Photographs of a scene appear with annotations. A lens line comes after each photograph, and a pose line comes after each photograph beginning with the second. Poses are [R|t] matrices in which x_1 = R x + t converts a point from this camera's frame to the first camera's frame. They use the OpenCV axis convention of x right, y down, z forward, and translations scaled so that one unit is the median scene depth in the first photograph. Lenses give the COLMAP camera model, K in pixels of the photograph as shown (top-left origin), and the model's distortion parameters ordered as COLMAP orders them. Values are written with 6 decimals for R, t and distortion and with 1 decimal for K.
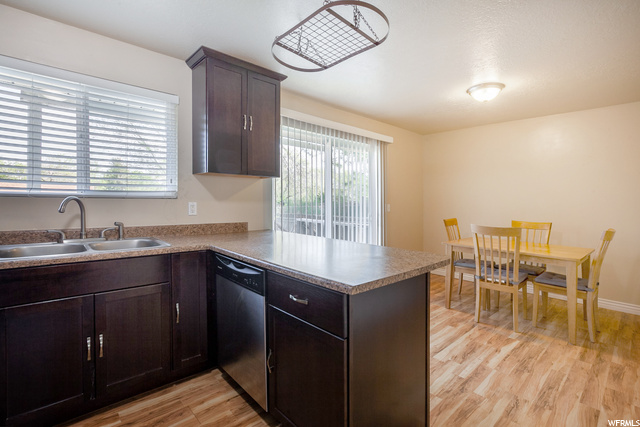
lens RADIAL K [[298.1, 0, 322.4], [0, 298.1, 196.8], [0, 0, 1]] dist [-0.036058, 0.000499]
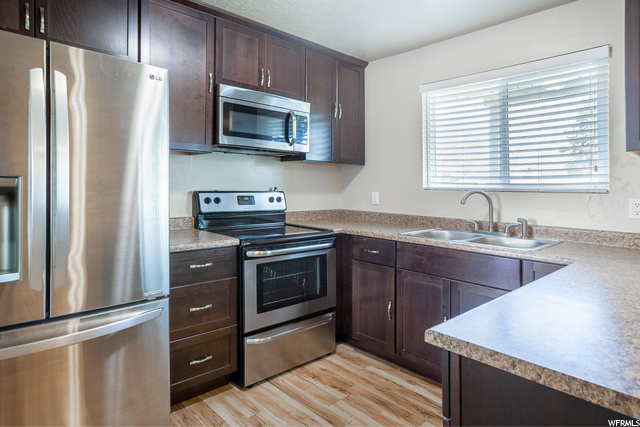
lens RADIAL K [[368.6, 0, 319.8], [0, 368.6, 195.8], [0, 0, 1]] dist [-0.087746, 0.000469]
pose [[-0.010565, 0.006774, -0.999921, 0.445440], [-0.006295, 0.999957, 0.006840, 0.014561], [0.999924, 0.006367, -0.010522, 0.420467]]
